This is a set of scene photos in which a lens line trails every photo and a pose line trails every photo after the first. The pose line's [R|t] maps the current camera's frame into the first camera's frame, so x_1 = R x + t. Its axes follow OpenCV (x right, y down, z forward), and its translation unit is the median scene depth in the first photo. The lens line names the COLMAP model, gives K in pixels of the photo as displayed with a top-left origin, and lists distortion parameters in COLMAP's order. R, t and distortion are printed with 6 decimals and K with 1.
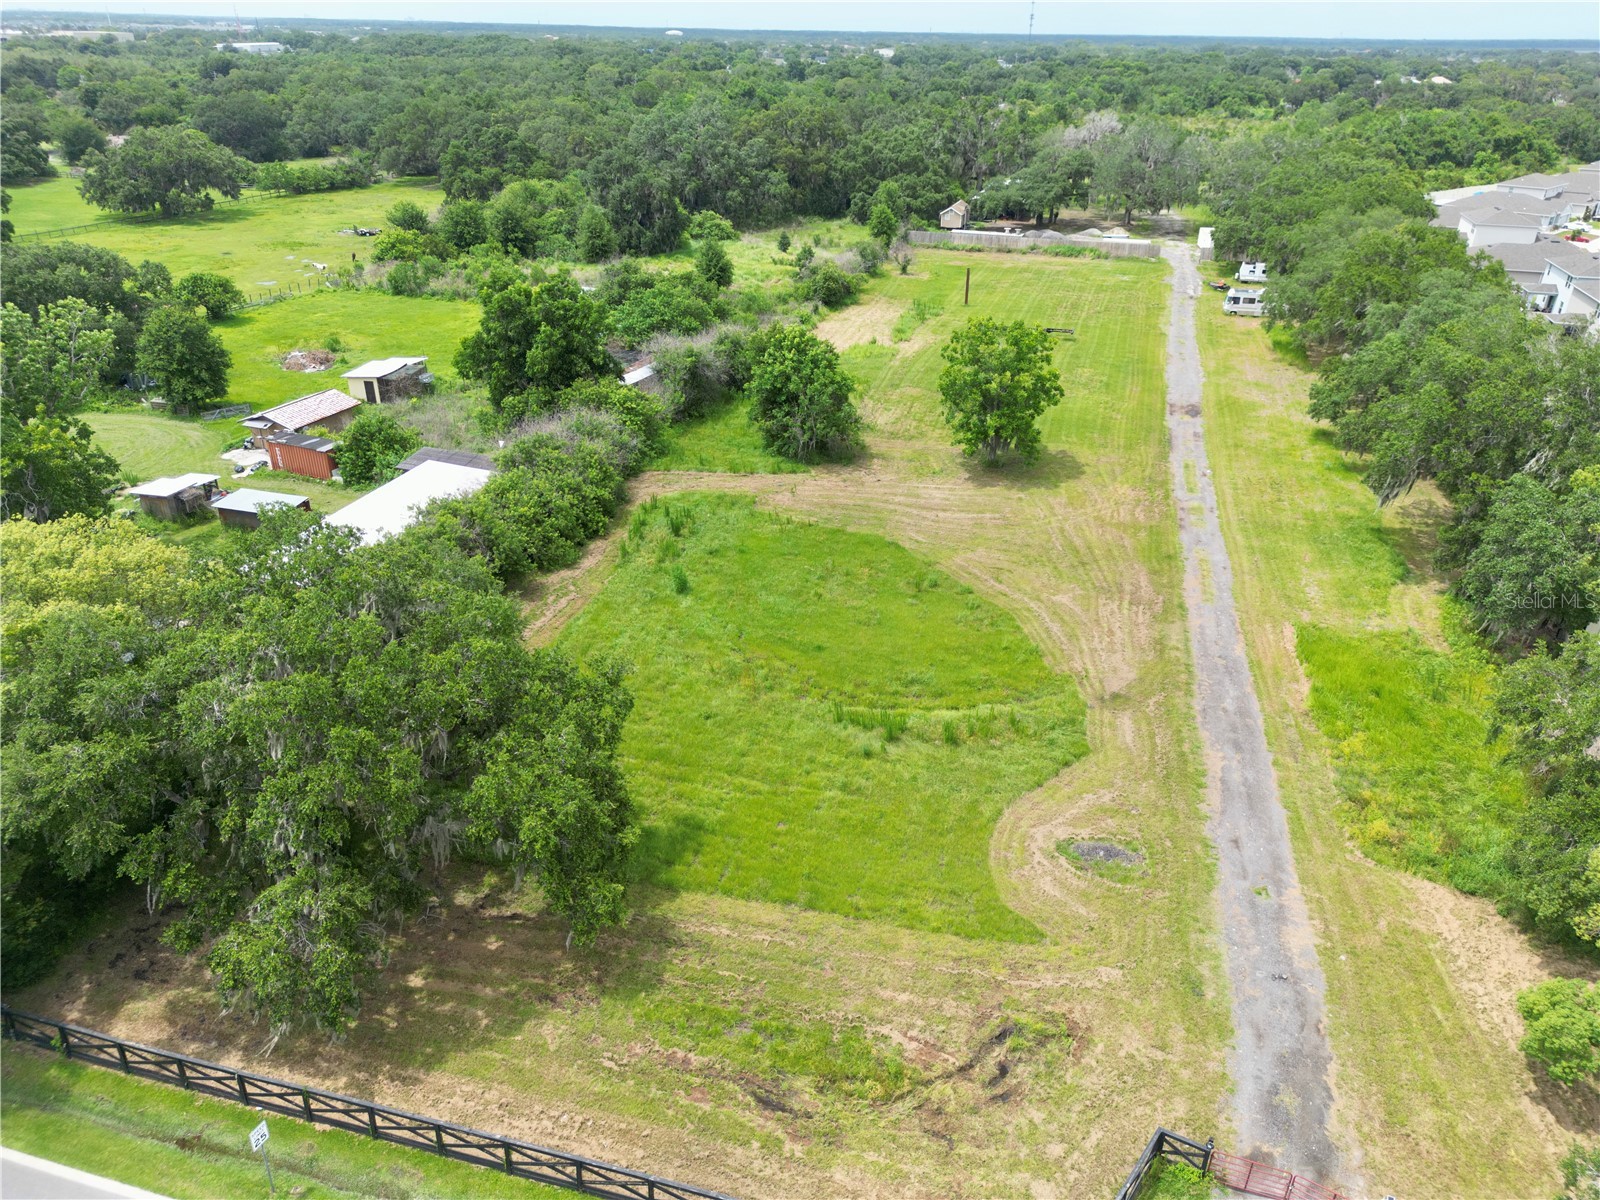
lens RADIAL K [[1138.4, 0, 795.5], [0, 1138.4, 600.9], [0, 0, 1]] dist [0.057063, -0.045662]
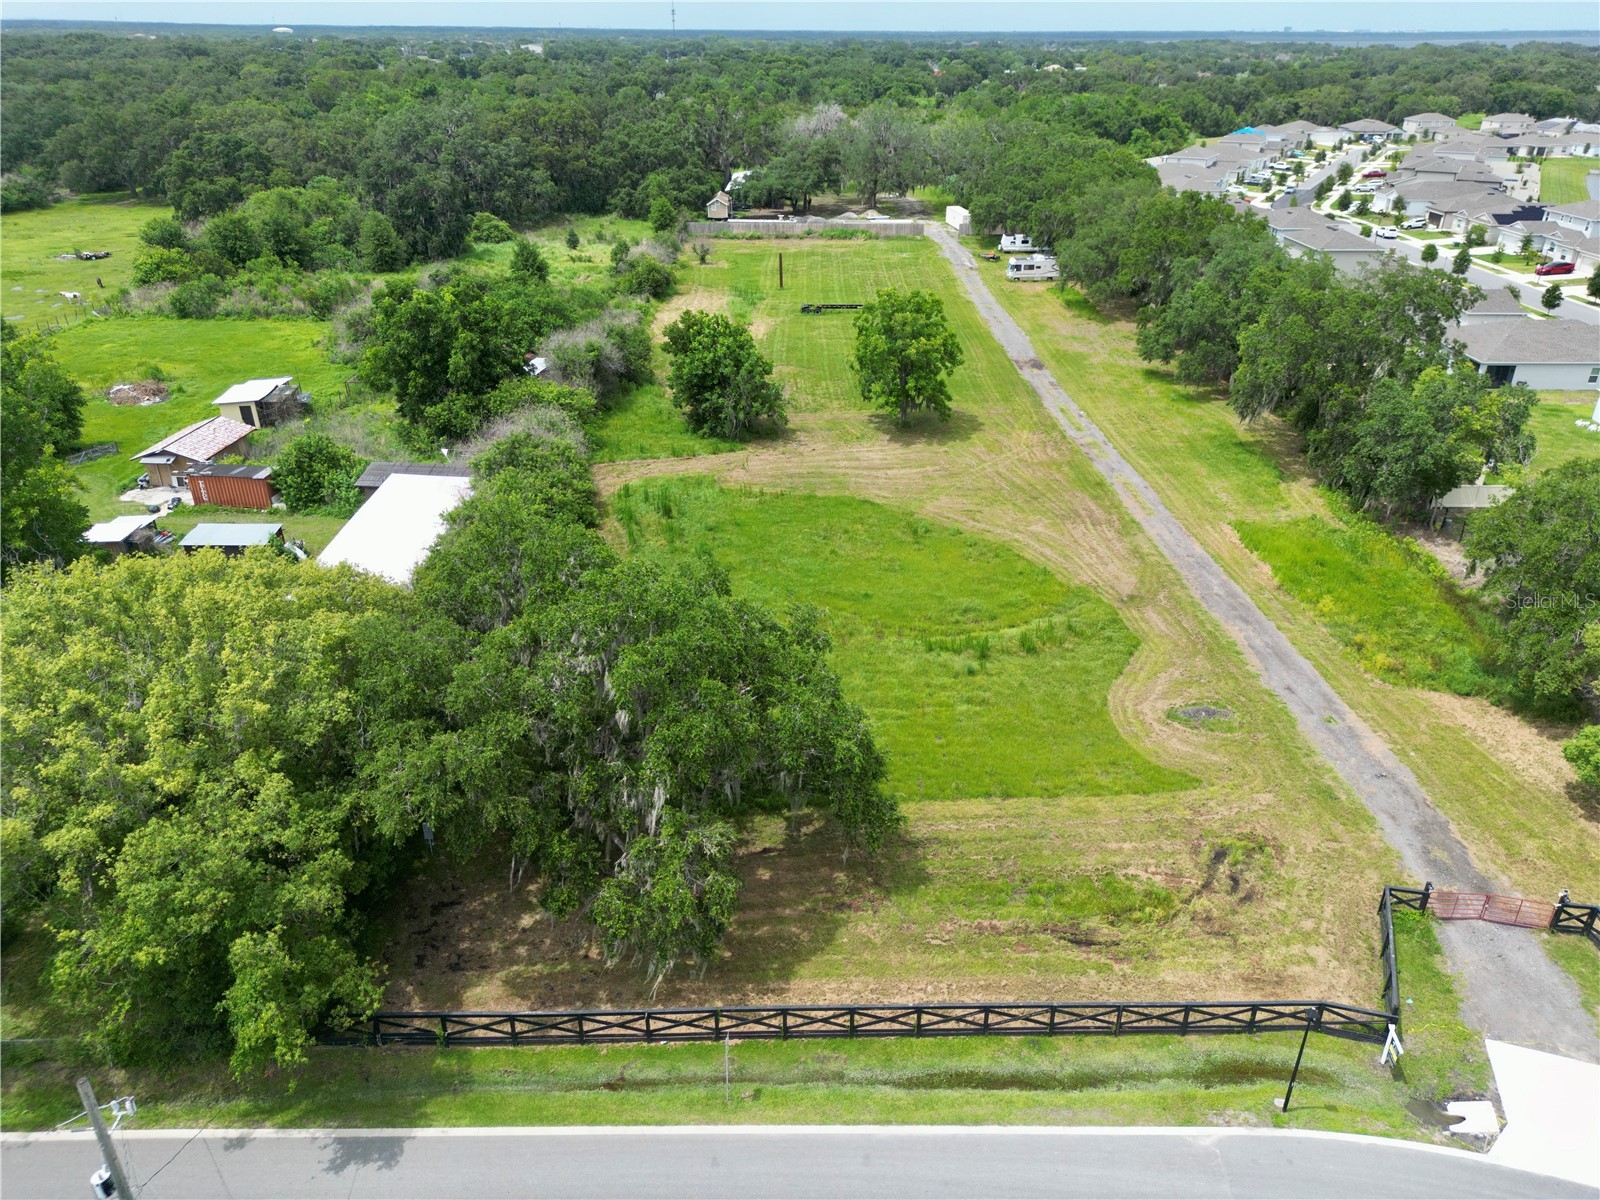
lens RADIAL K [[1138.4, 0, 799.0], [0, 1138.4, 605.9], [0, 0, 1]] dist [0.057063, -0.045662]
pose [[0.957648, -0.138984, 0.252177, -0.229133], [0.137277, 0.990231, 0.024440, 0.011407], [-0.253110, 0.011213, 0.967373, -0.029224]]
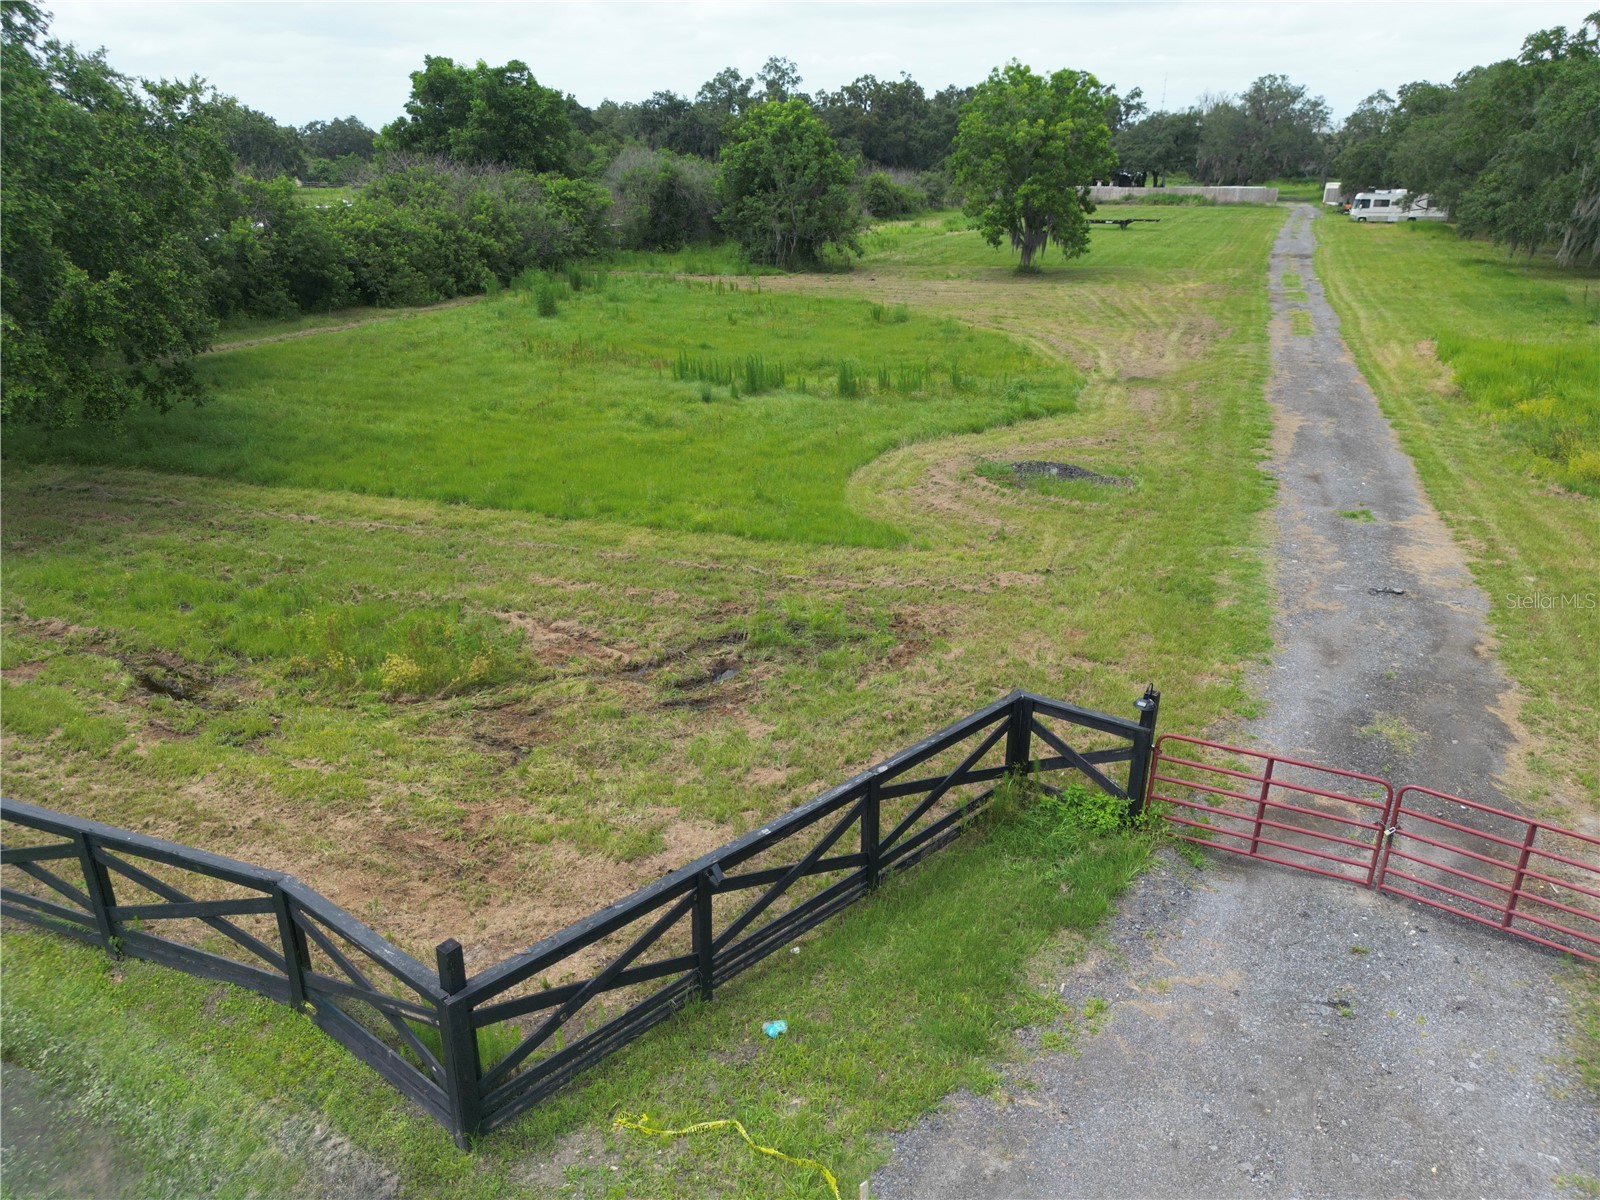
lens RADIAL K [[1138.4, 0, 798.0], [0, 1138.4, 598.2], [0, 0, 1]] dist [0.057063, -0.045662]
pose [[0.994064, 0.030888, -0.104319, 0.110100], [-0.040458, 0.995038, -0.090899, 0.181008], [0.100993, 0.094580, 0.990381, 0.244019]]
